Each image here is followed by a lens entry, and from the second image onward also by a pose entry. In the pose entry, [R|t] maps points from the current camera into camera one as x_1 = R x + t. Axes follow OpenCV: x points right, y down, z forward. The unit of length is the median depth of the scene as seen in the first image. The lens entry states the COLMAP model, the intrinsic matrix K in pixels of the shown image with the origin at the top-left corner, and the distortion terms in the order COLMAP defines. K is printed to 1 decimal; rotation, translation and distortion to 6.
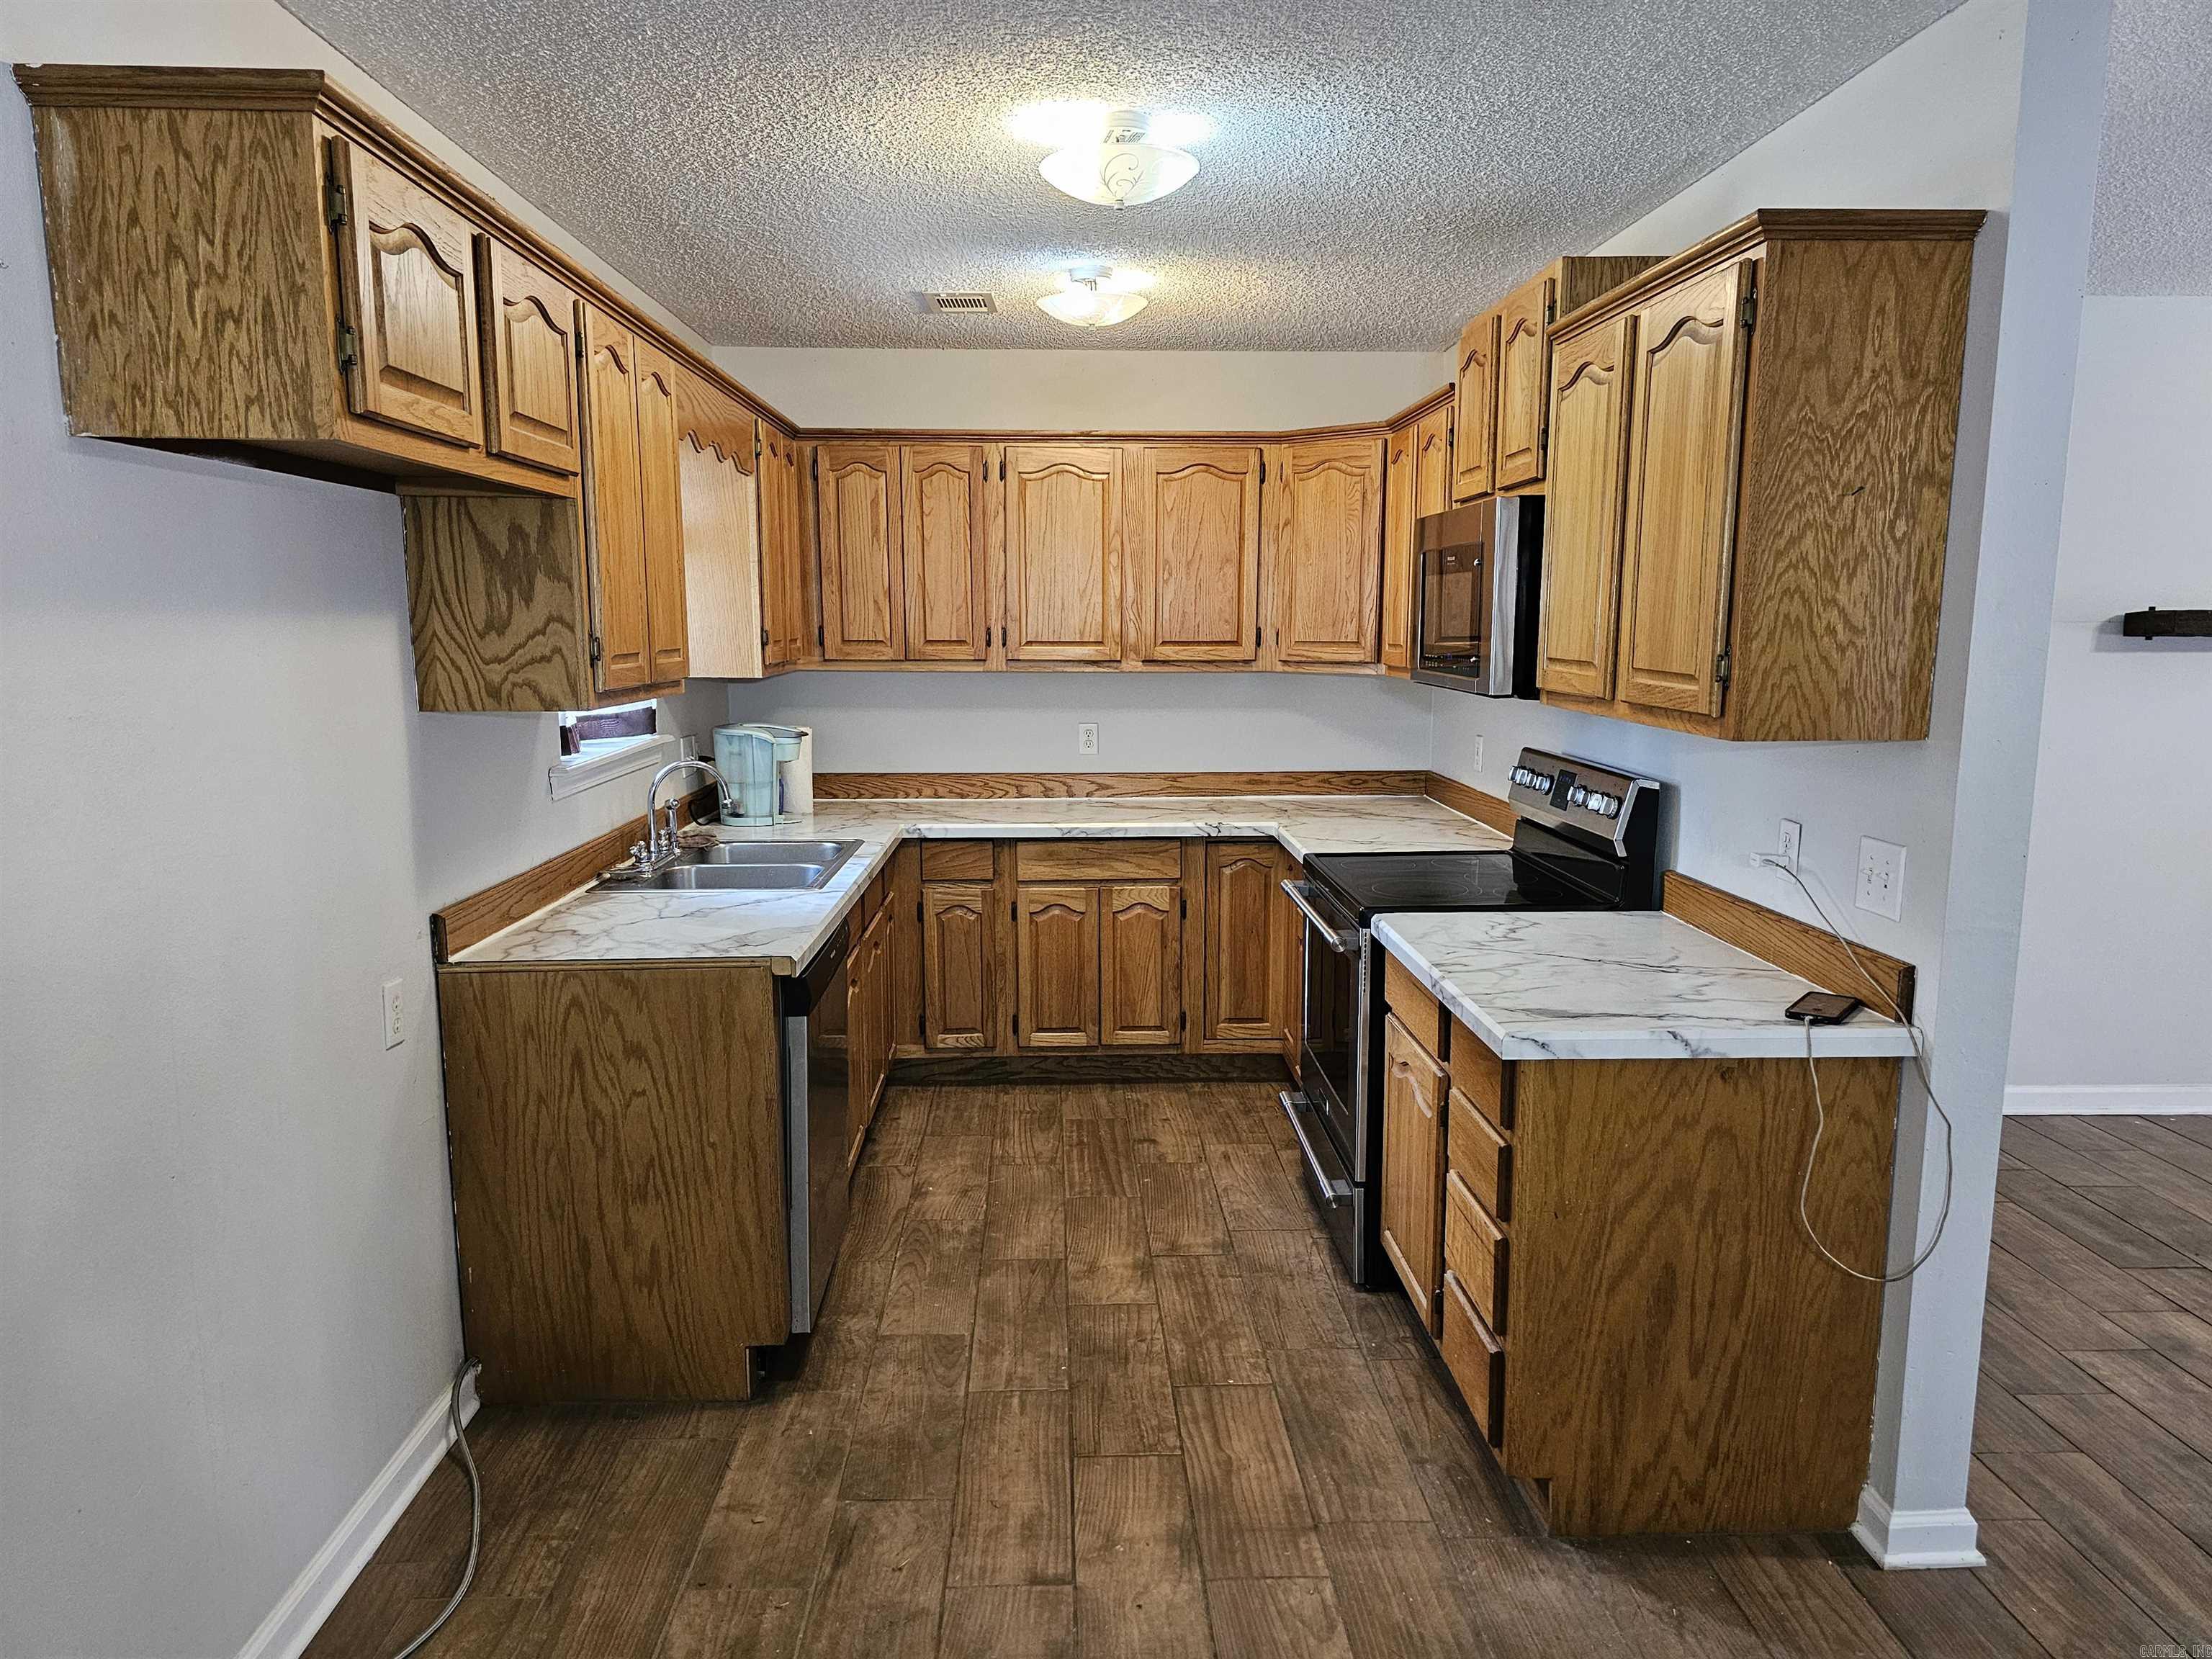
lens RADIAL K [[1487.7, 0, 1096.0], [0, 1487.7, 848.2], [0, 0, 1]] dist [0.049480, -0.036927]
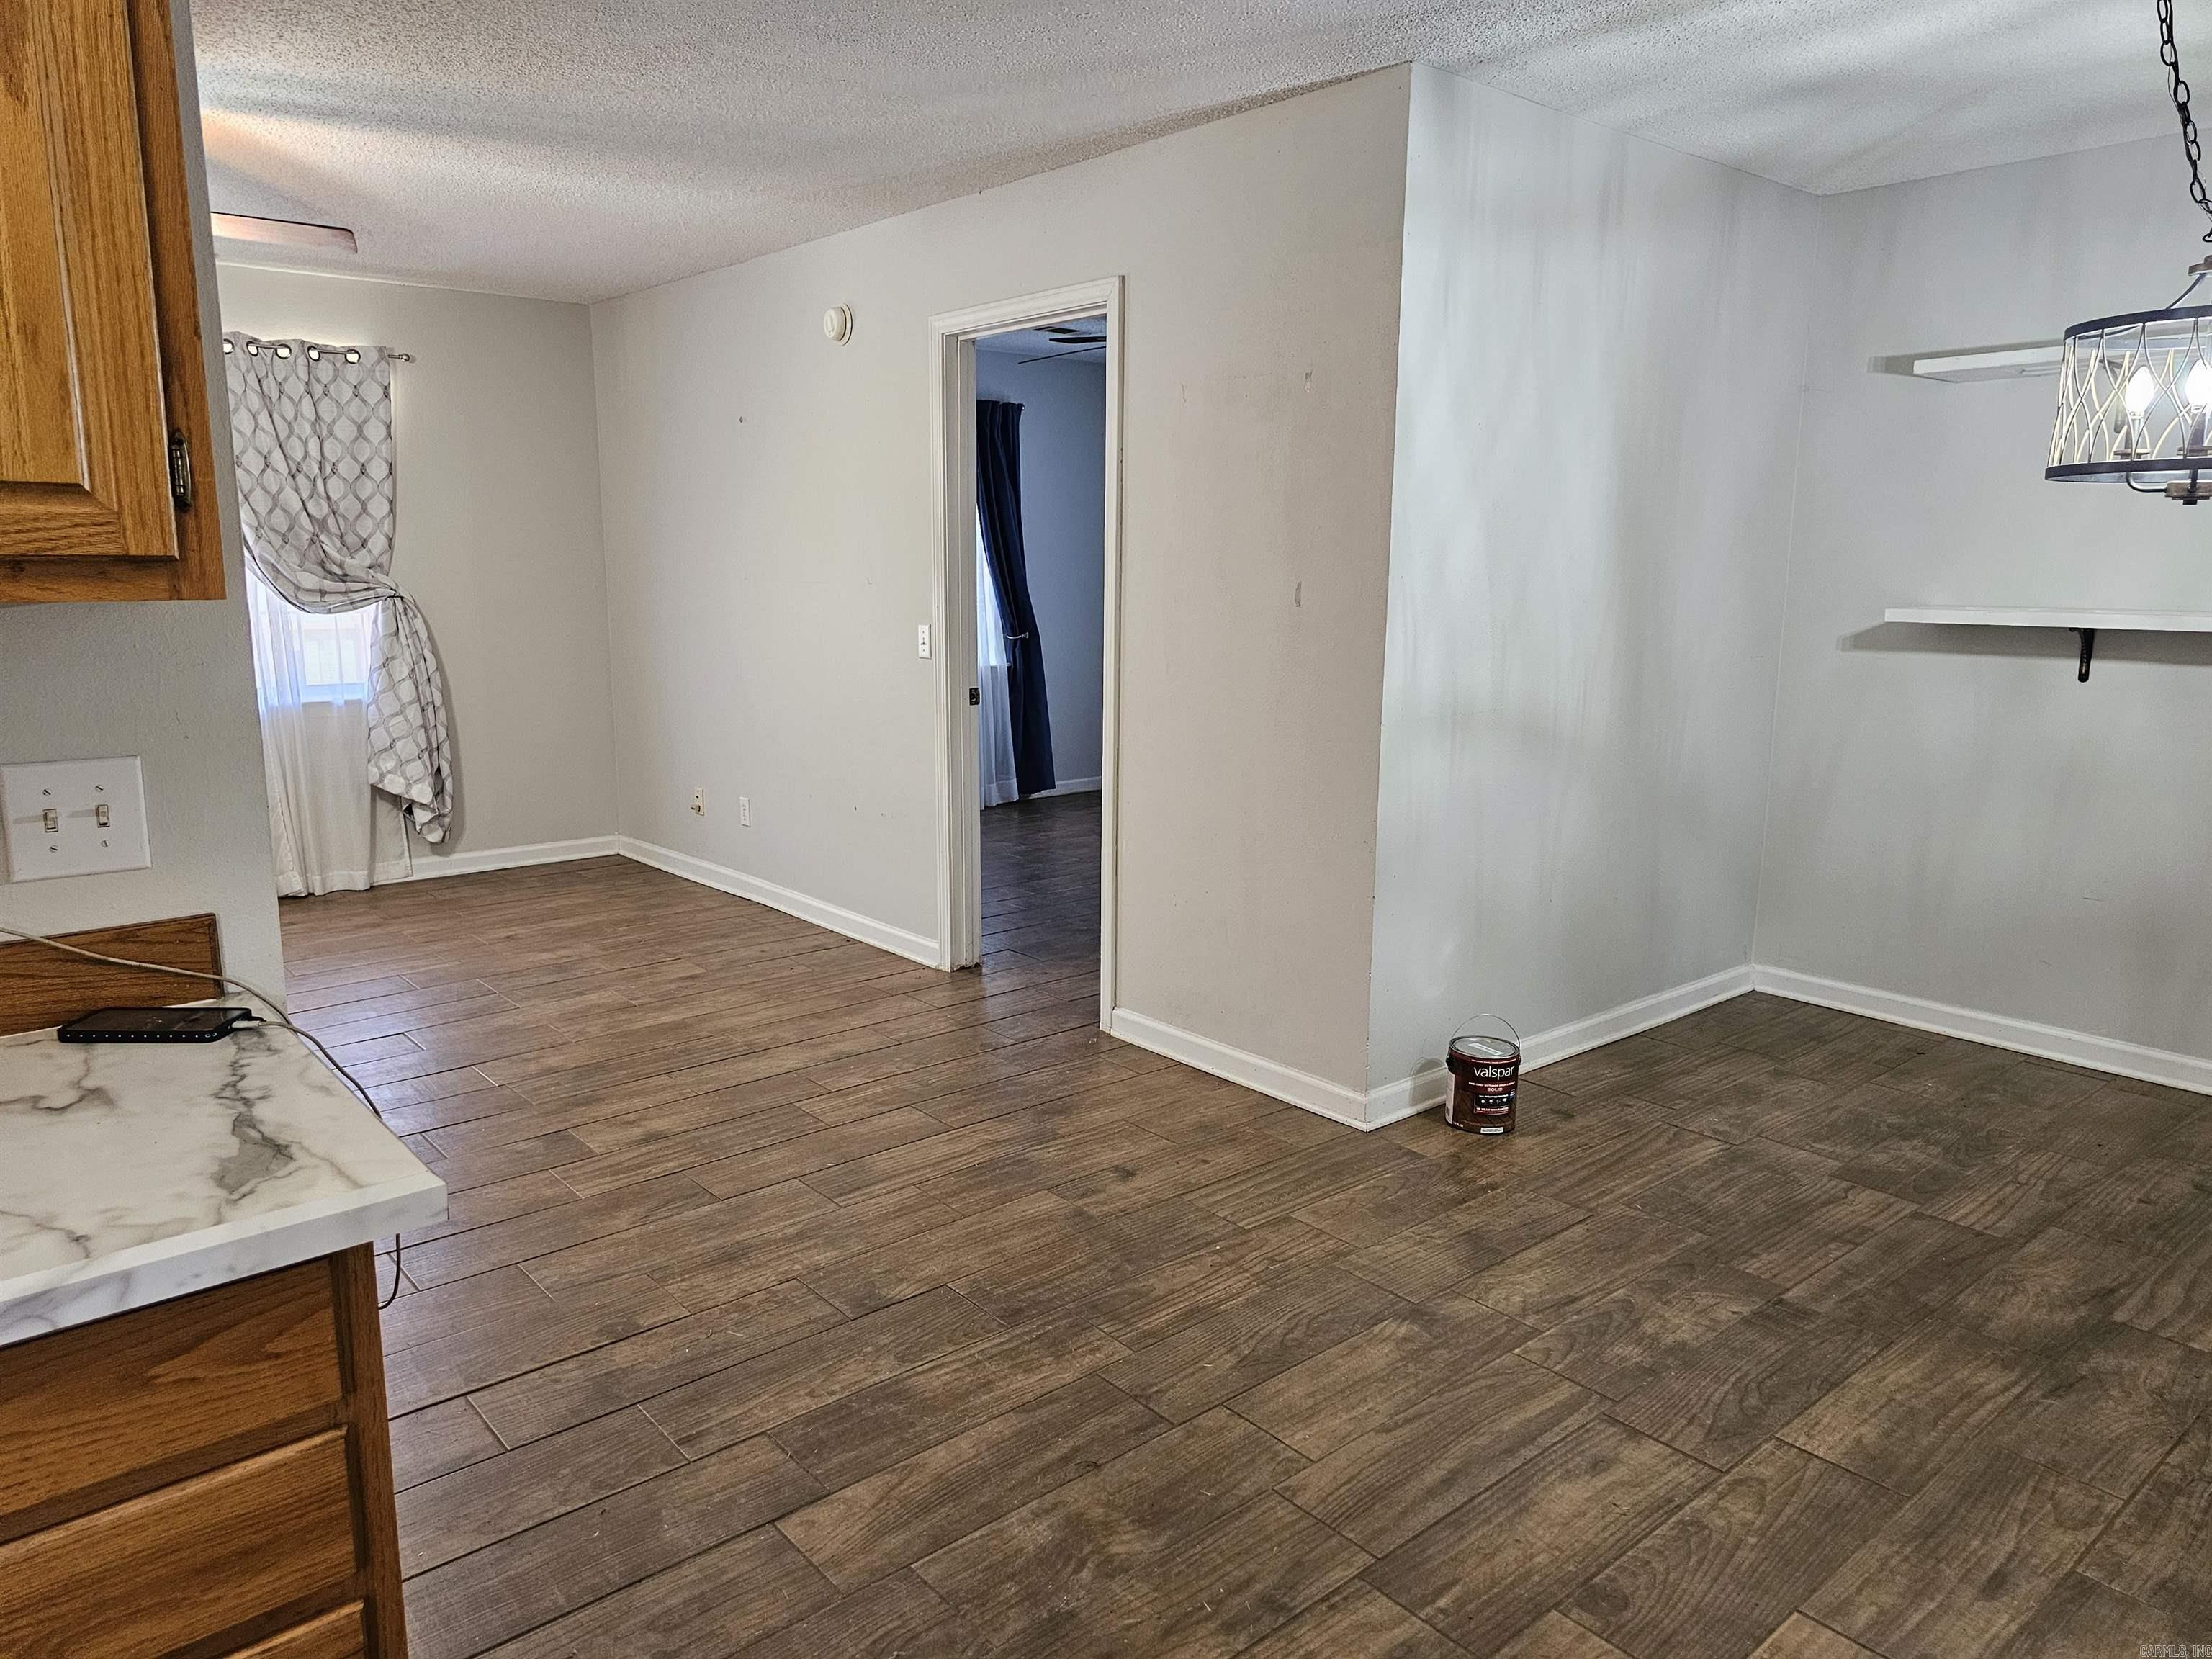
lens RADIAL K [[1487.7, 0, 1097.1], [0, 1487.7, 819.3], [0, 0, 1]] dist [0.049480, -0.036927]
pose [[-0.630089, -0.140266, 0.763750, -0.222974], [0.117258, 0.955086, 0.272143, -0.095683], [-0.767619, 0.261030, -0.585342, 0.959626]]
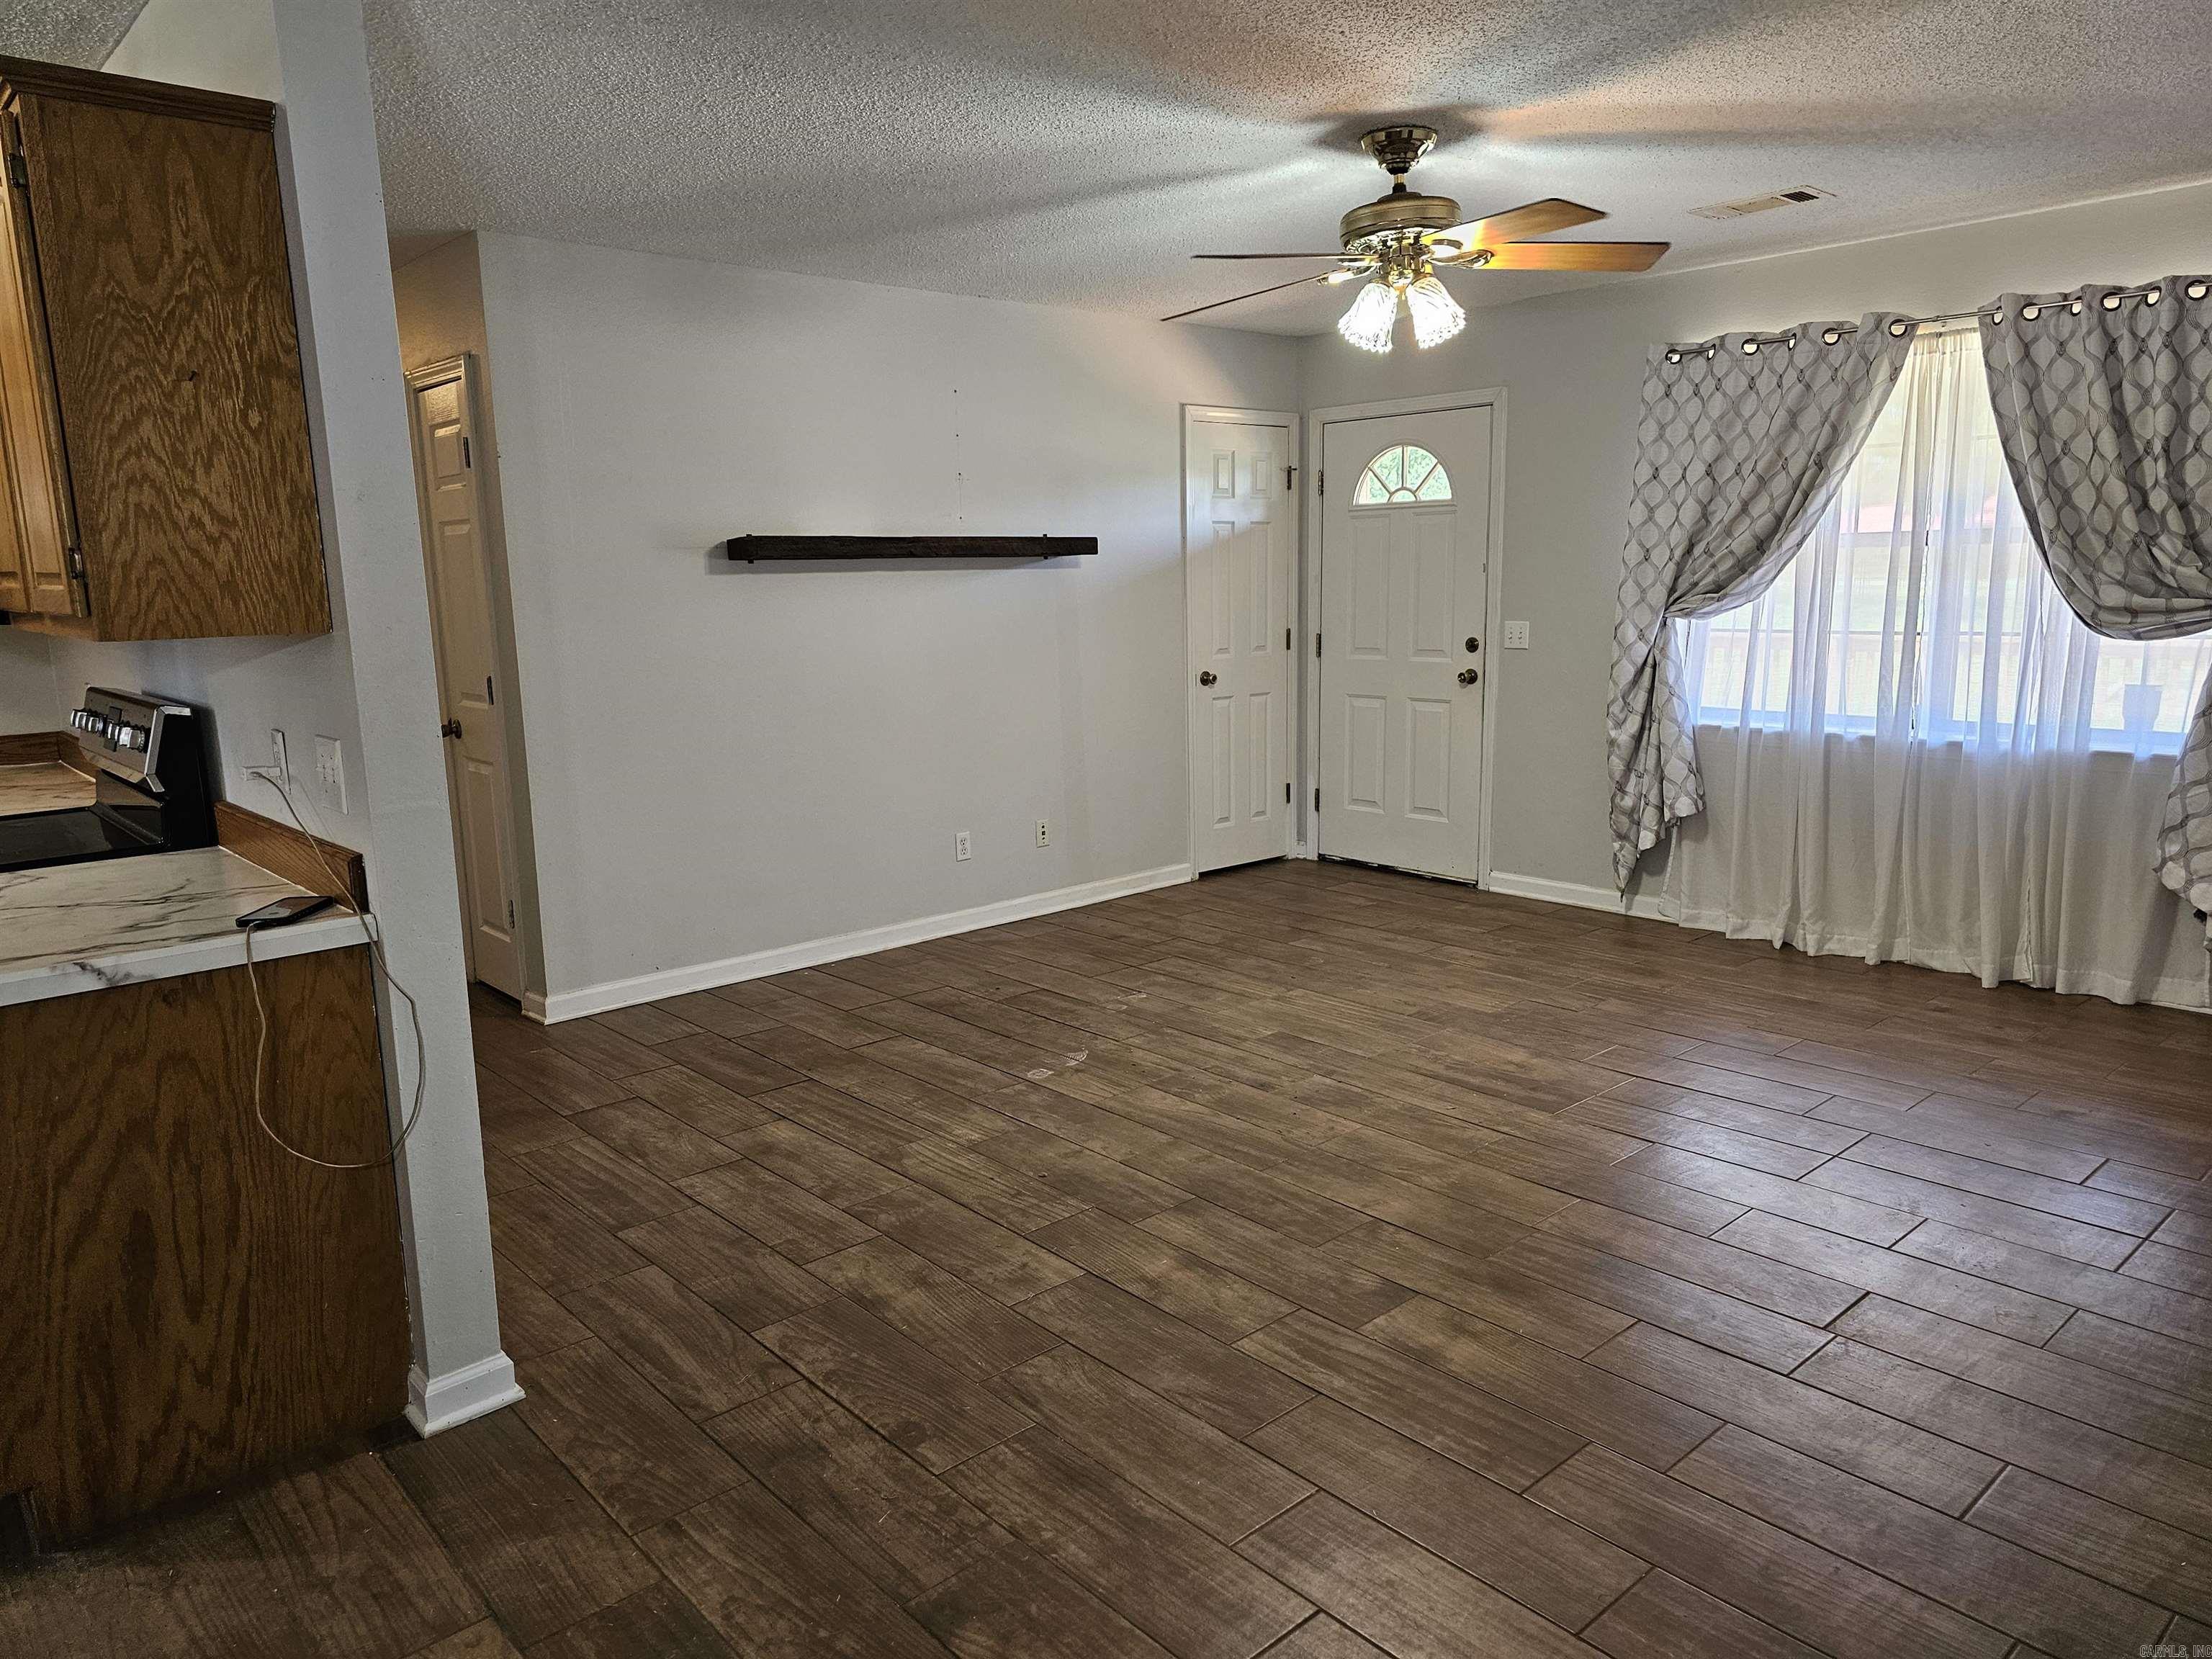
lens RADIAL K [[1487.7, 0, 1122.6], [0, 1487.7, 829.5], [0, 0, 1]] dist [0.049480, -0.036927]
pose [[0.760418, -0.130408, 0.636207, 0.256331], [0.122967, 0.990823, 0.056122, 0.059808], [-0.637687, 0.035556, 0.769475, -0.101436]]
